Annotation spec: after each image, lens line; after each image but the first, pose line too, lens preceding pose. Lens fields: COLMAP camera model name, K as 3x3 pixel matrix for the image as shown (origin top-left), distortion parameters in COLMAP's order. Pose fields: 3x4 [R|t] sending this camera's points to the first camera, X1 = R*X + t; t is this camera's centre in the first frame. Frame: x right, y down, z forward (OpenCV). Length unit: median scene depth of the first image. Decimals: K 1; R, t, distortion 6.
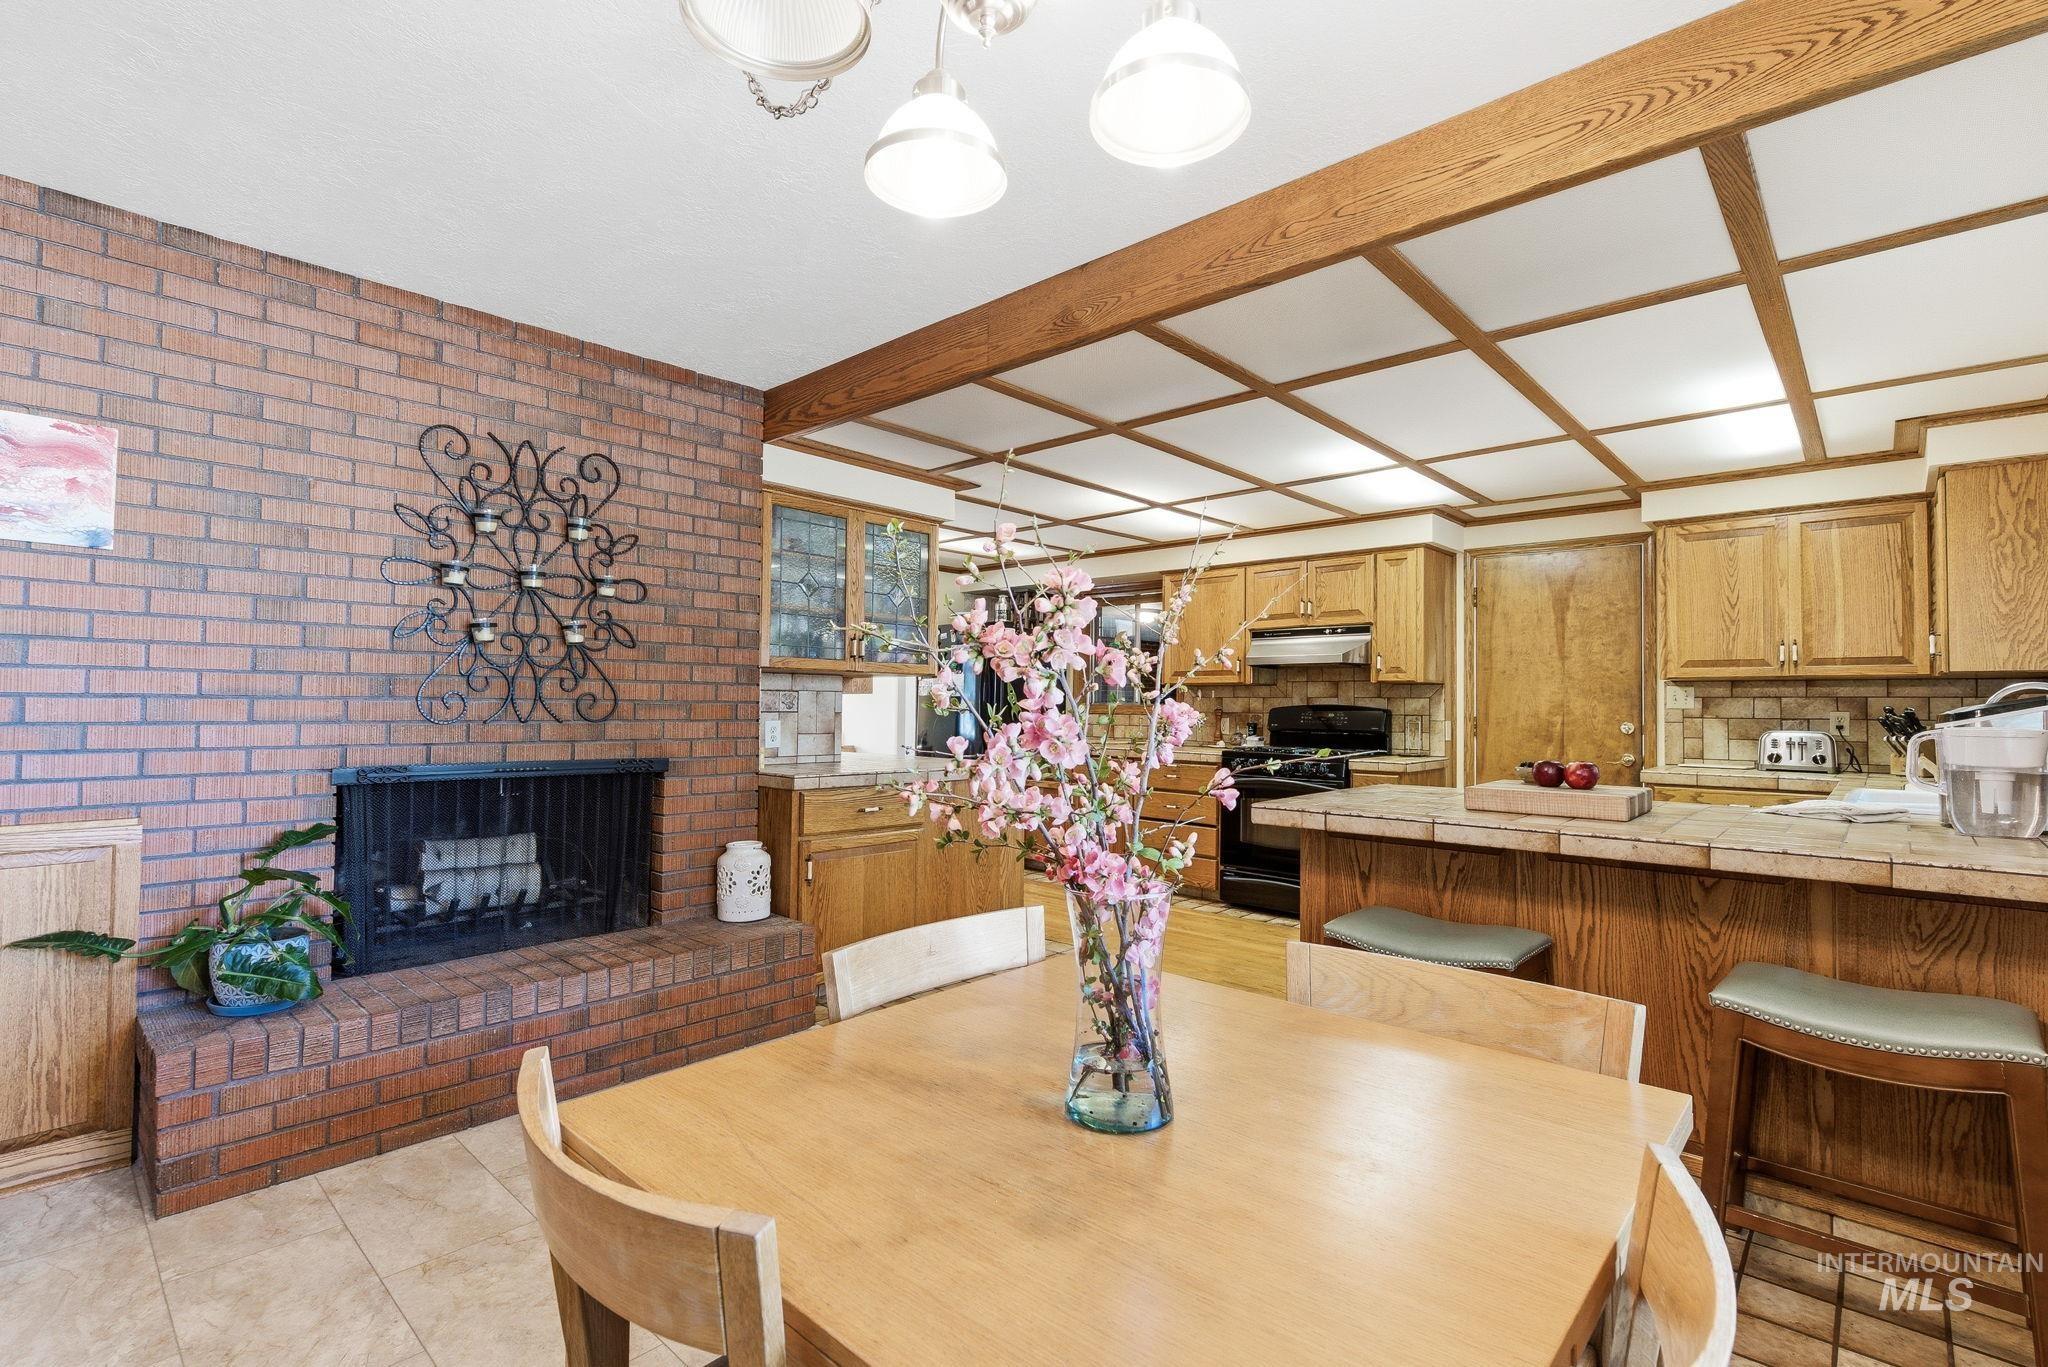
lens RADIAL K [[939.4, 0, 1029.5], [0, 939.4, 687.6], [0, 0, 1]] dist [0.001797, -0.000179]
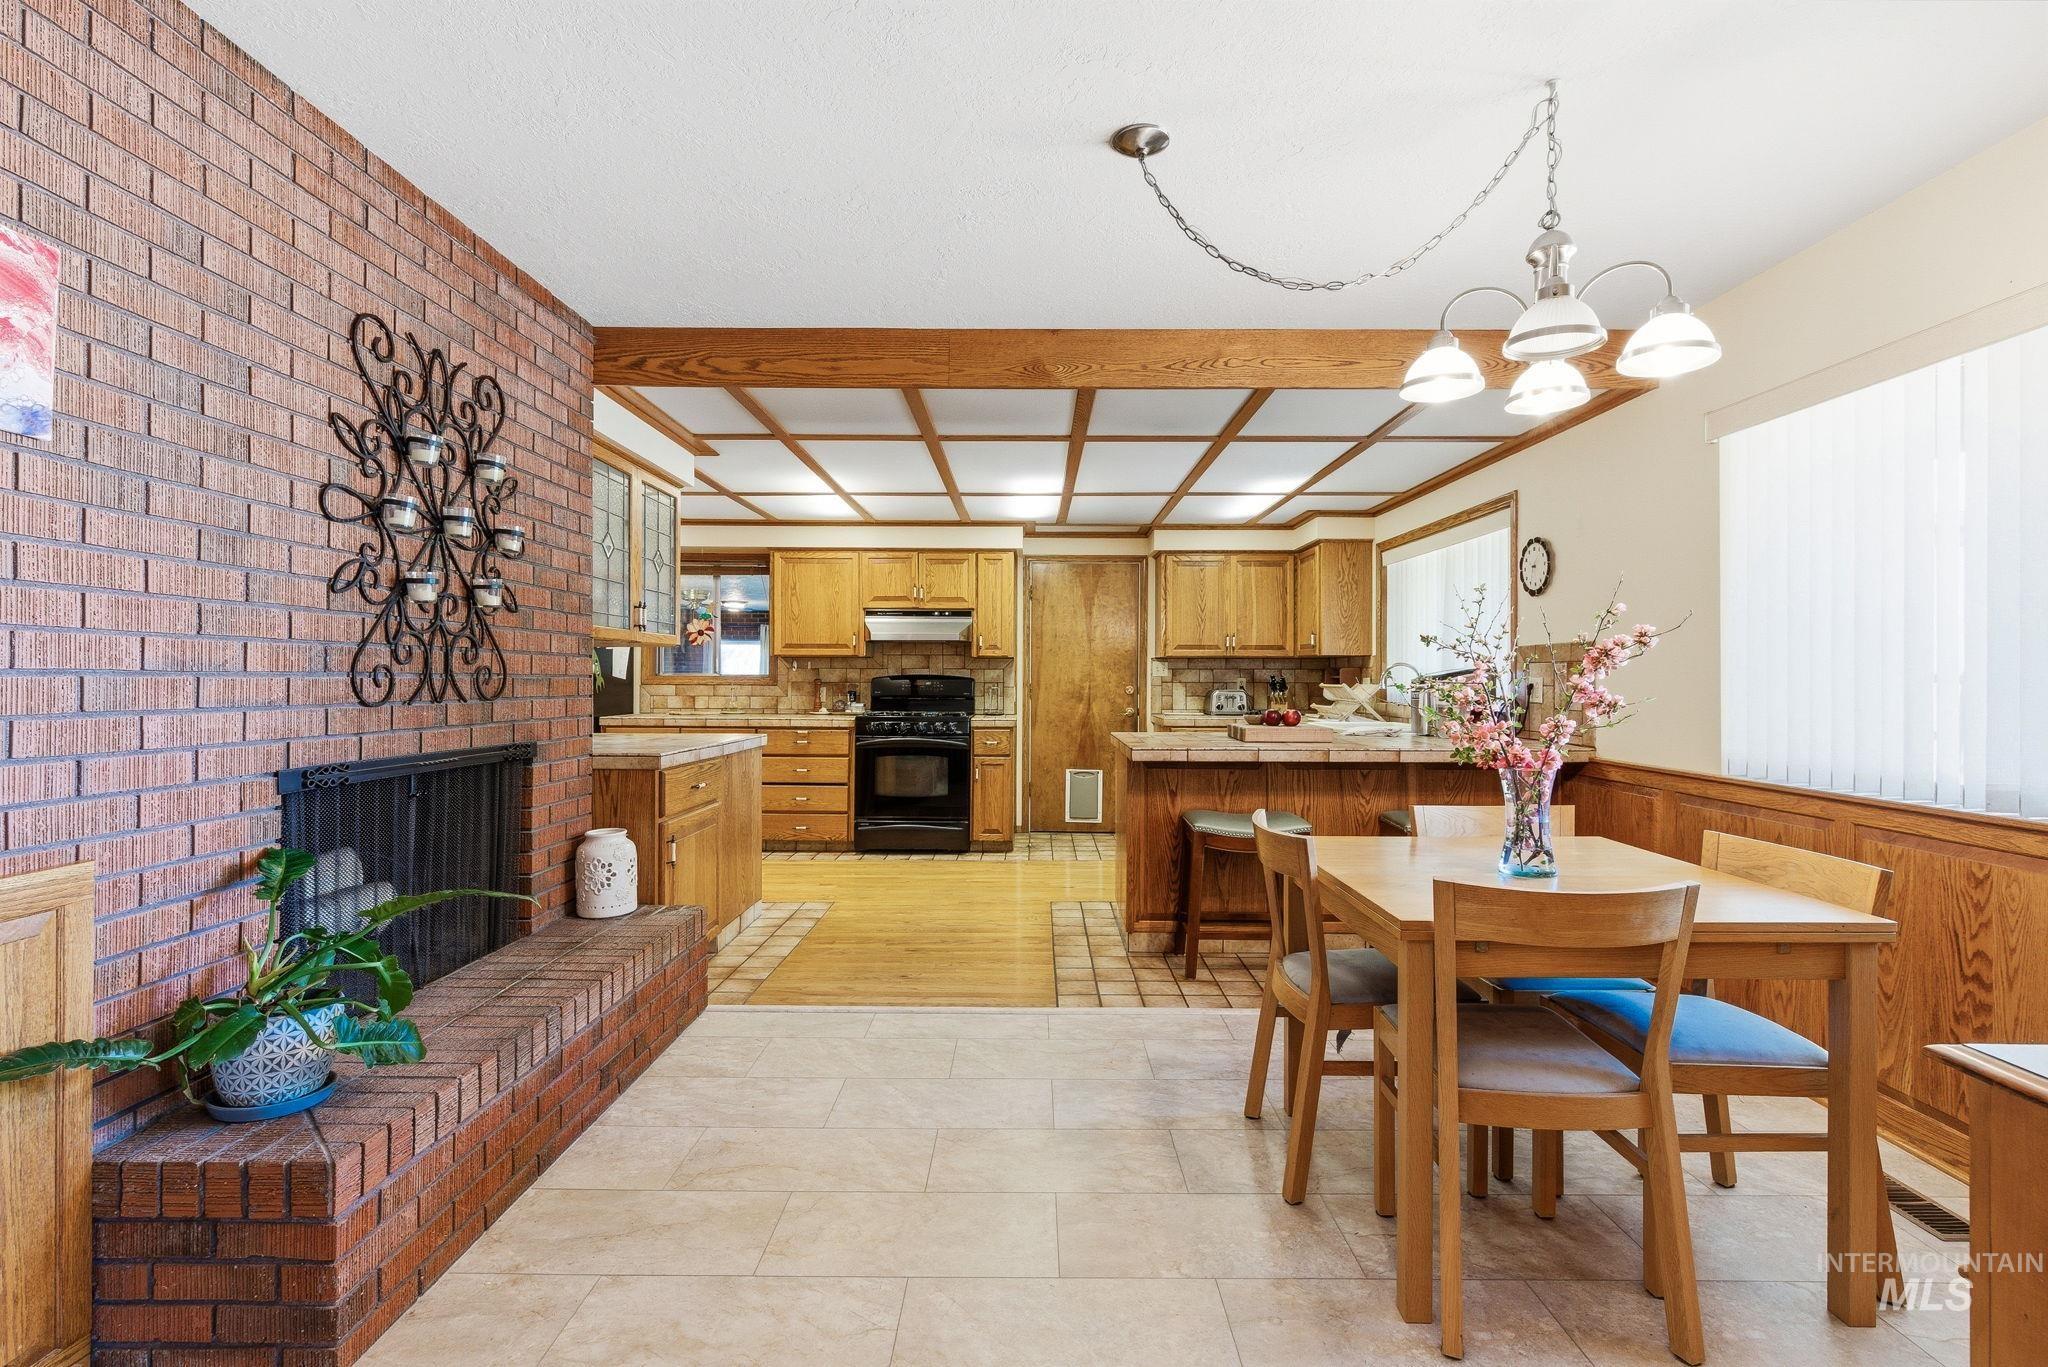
lens RADIAL K [[929.7, 0, 1024.0], [0, 929.7, 683.5], [0, 0, 1]] dist [0.001193, 0.000348]
pose [[0.742089, -0.010418, 0.670220, -0.606975], [-0.009598, 0.999612, 0.026165, -0.004186], [-0.670232, -0.025849, 0.741701, 0.064892]]
